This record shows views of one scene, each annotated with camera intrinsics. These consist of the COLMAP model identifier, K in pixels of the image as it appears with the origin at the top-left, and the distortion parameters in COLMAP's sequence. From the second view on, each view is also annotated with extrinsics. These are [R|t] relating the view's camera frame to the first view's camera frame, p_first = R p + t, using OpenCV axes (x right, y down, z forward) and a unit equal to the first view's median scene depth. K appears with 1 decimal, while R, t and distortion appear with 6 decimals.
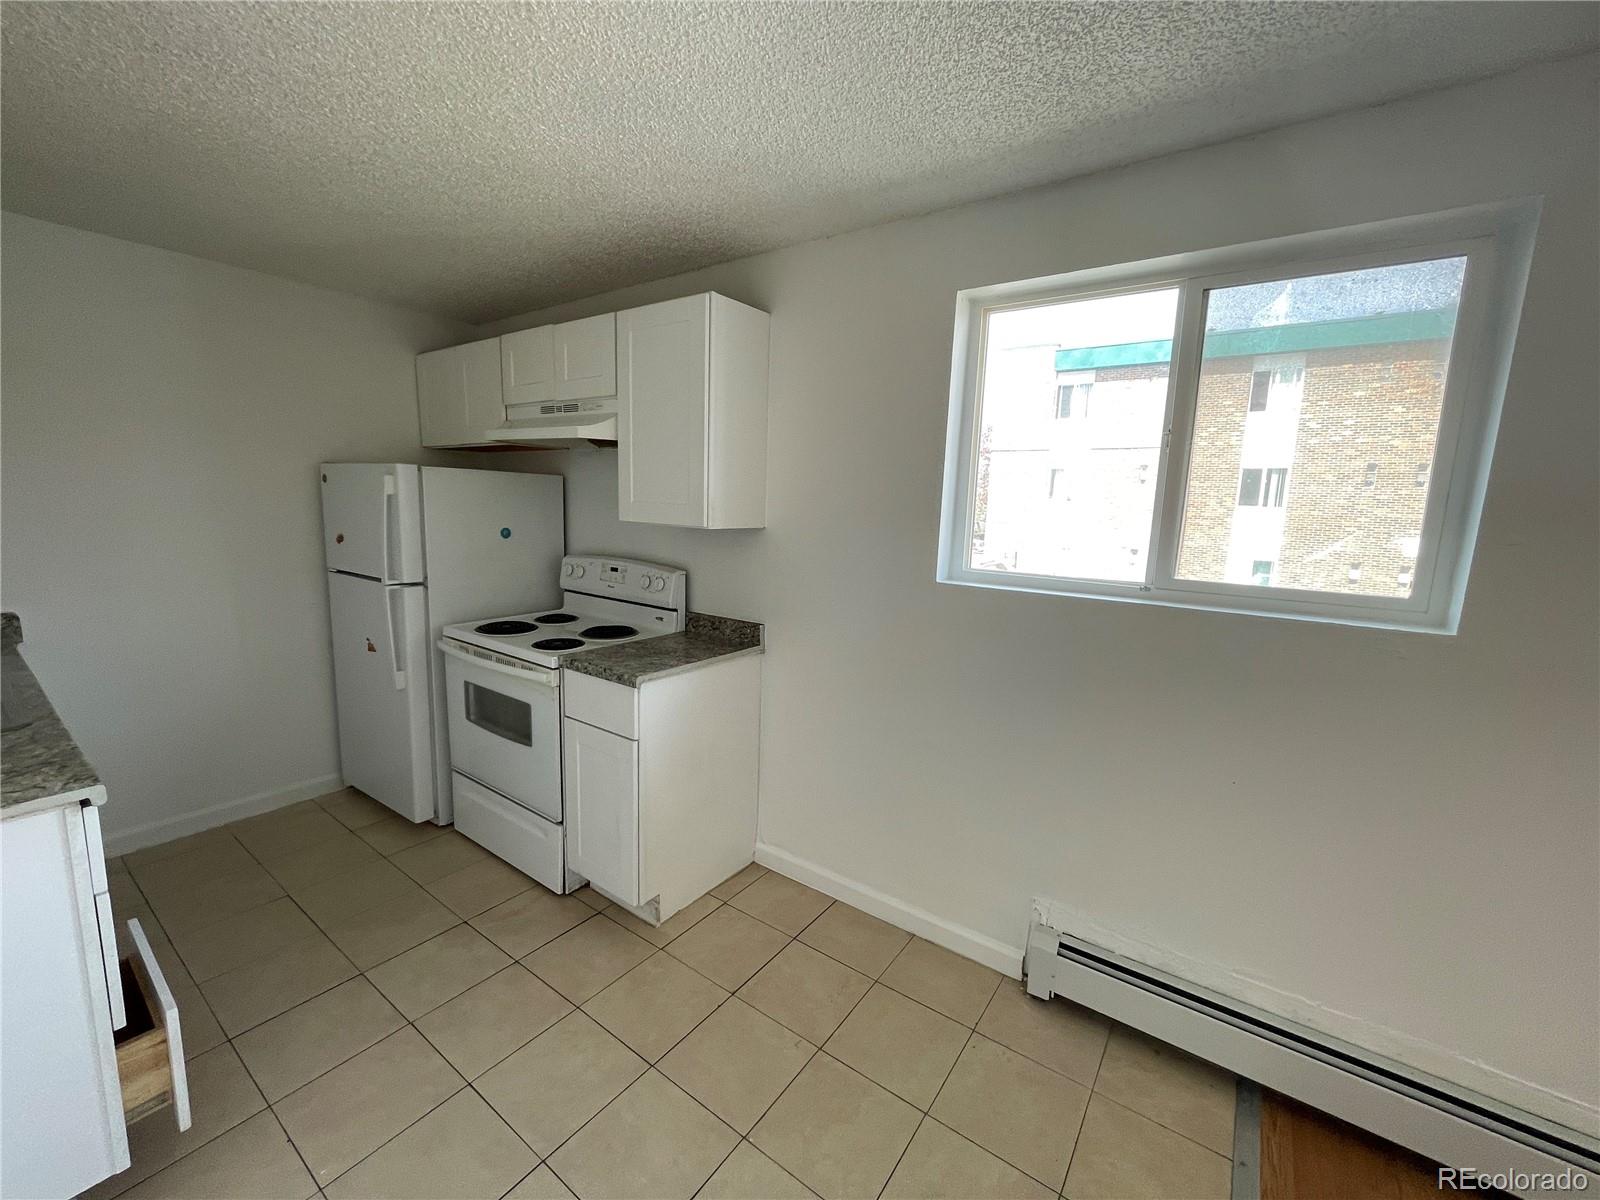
lens RADIAL K [[644.7, 0, 800.0], [0, 644.7, 600.0], [0, 0, 1]] dist [-0.005505, 0.000294]
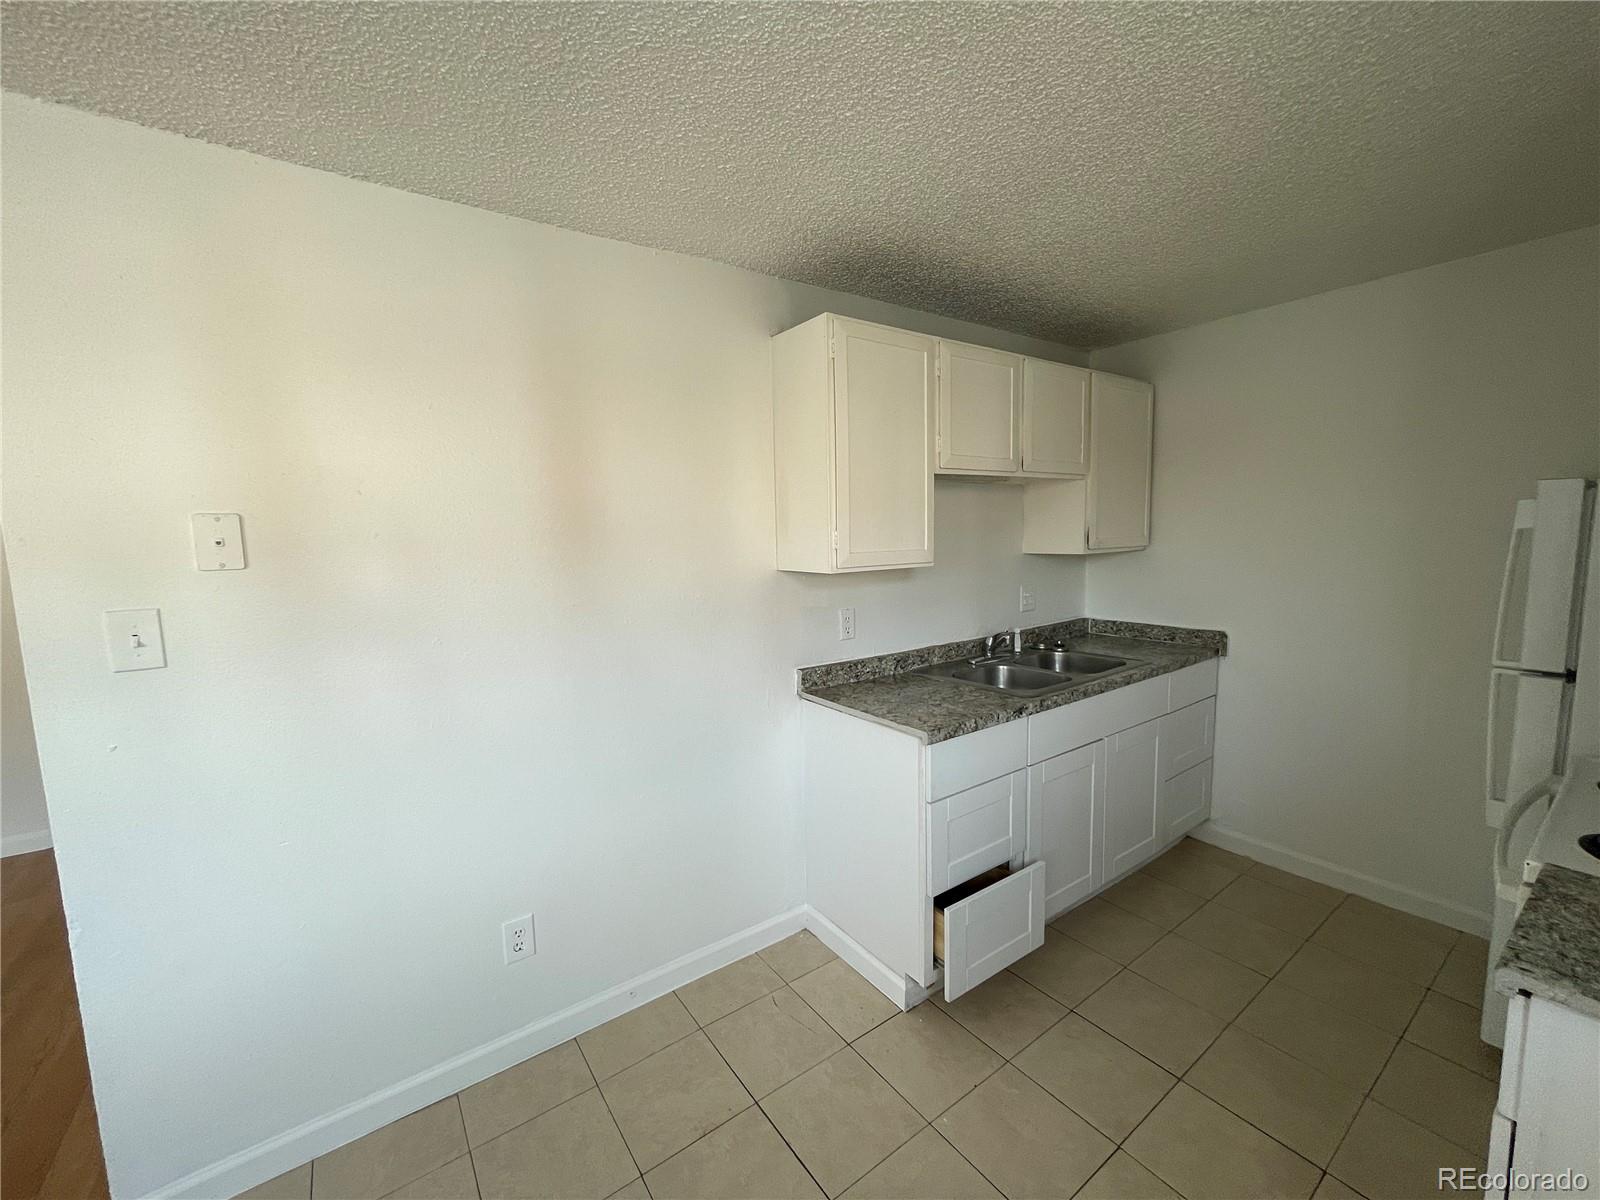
lens RADIAL K [[644.7, 0, 800.0], [0, 644.7, 600.0], [0, 0, 1]] dist [-0.005505, 0.000294]
pose [[-0.322973, 0.076433, -0.943317, 0.204600], [-0.125462, 0.984479, 0.122724, -0.082041], [0.938055, 0.157987, -0.308371, 0.529377]]
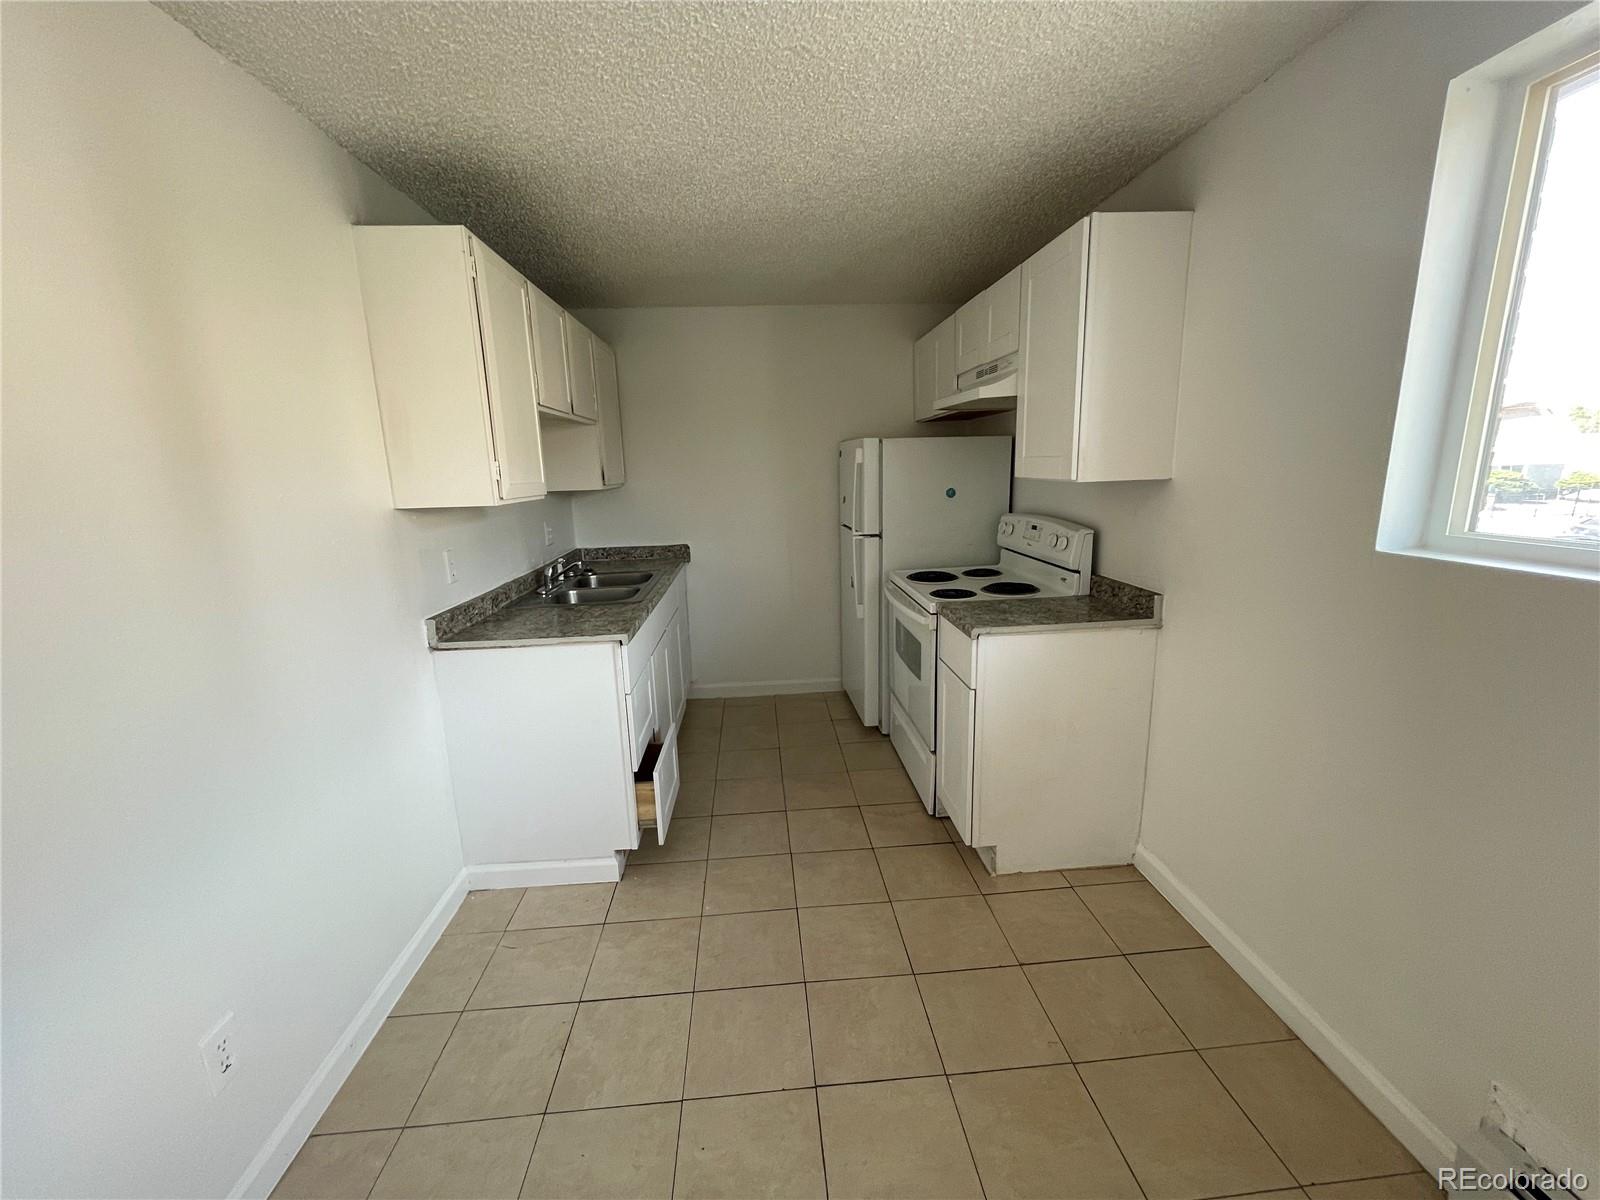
lens RADIAL K [[644.7, 0, 800.0], [0, 644.7, 600.0], [0, 0, 1]] dist [-0.005505, 0.000294]
pose [[0.640219, 0.104087, -0.761108, 0.278617], [-0.062849, 0.994554, 0.083146, 0.004546], [0.765617, -0.005397, 0.643274, 0.095670]]
